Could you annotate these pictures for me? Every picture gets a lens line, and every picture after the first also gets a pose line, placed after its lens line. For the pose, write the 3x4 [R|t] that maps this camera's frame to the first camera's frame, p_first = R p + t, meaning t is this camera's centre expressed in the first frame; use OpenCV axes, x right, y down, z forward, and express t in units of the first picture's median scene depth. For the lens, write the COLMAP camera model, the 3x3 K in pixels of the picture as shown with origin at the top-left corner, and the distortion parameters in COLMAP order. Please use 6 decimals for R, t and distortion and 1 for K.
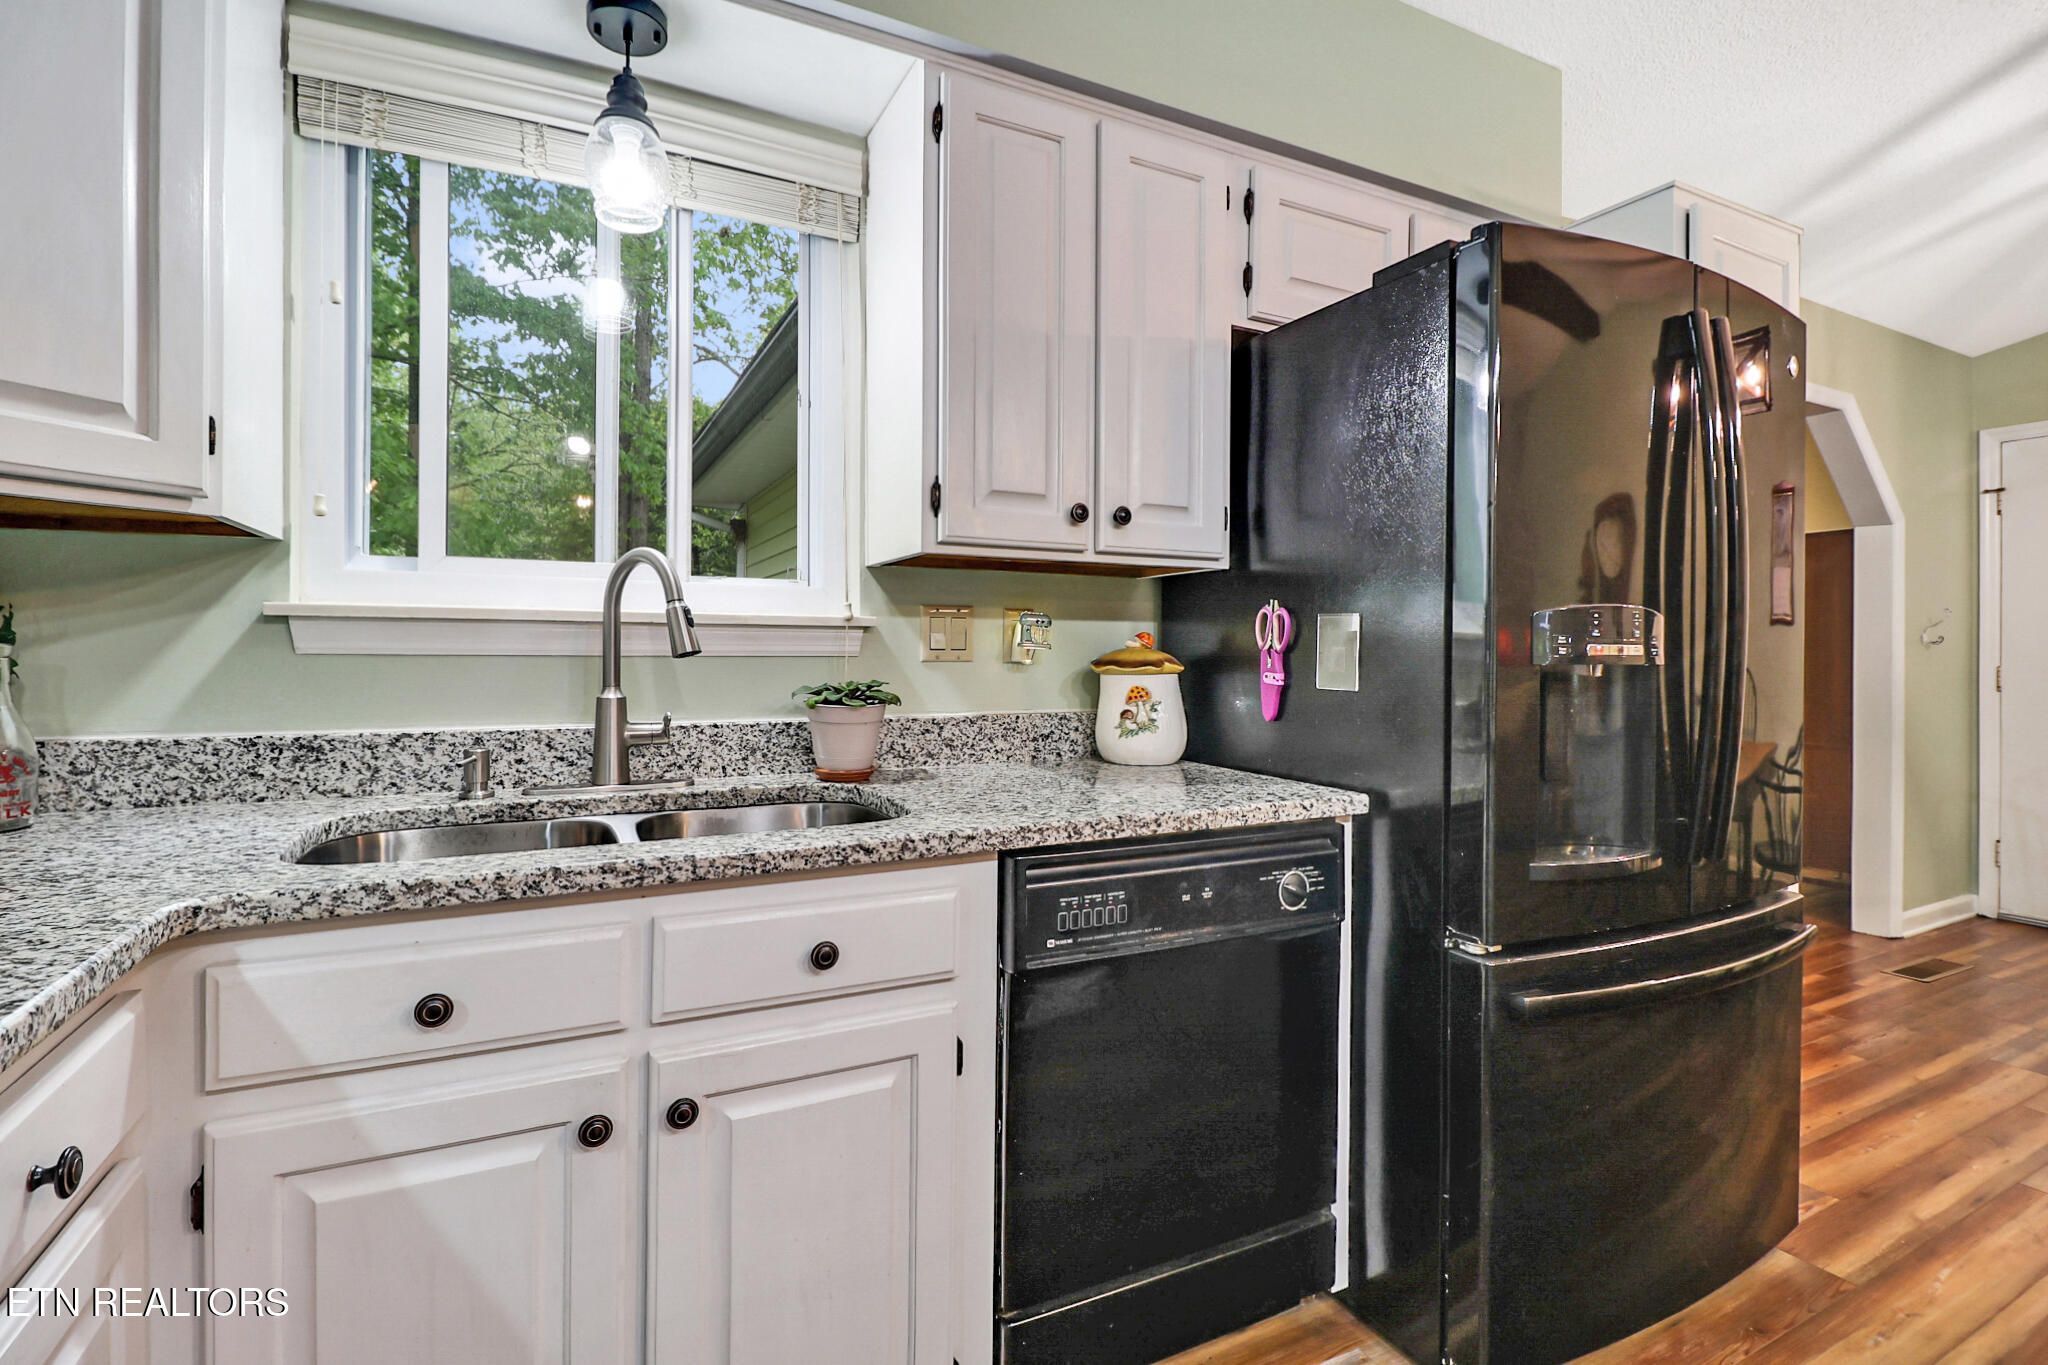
lens RADIAL K [[942.2, 0, 1013.4], [0, 942.2, 648.7], [0, 0, 1]] dist [0.001471, -0.016533]
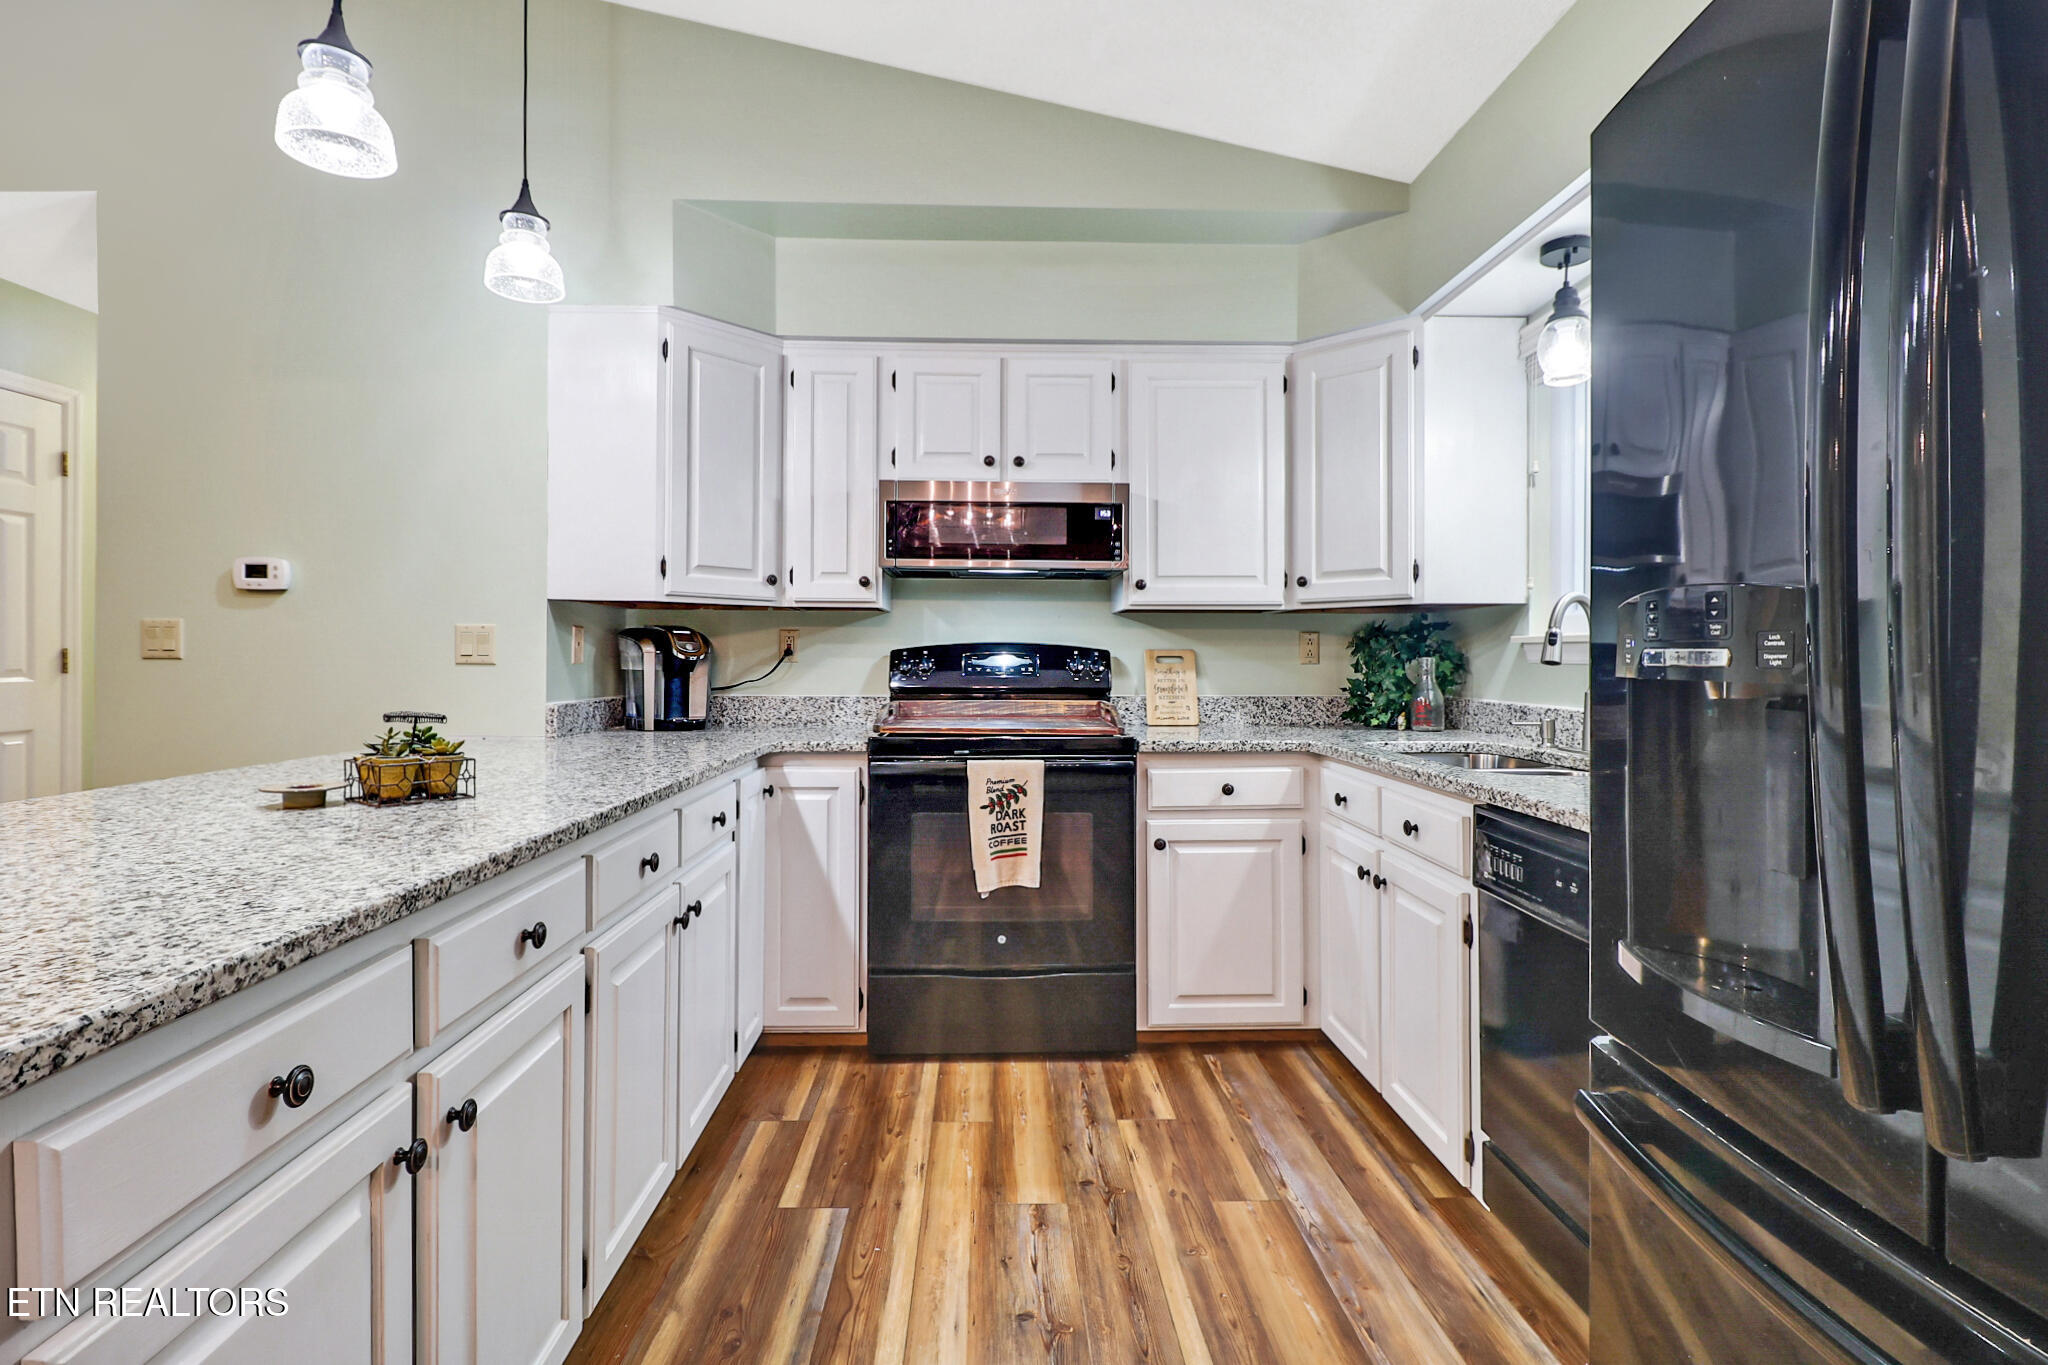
lens RADIAL K [[942.2, 0, 1013.4], [0, 942.2, 648.7], [0, 0, 1]] dist [0.001471, -0.016533]
pose [[-0.420682, -0.012458, -0.907123, 1.478743], [-0.005642, 0.999922, -0.011116, 0.004276], [0.907191, 0.000442, -0.420719, 0.896697]]
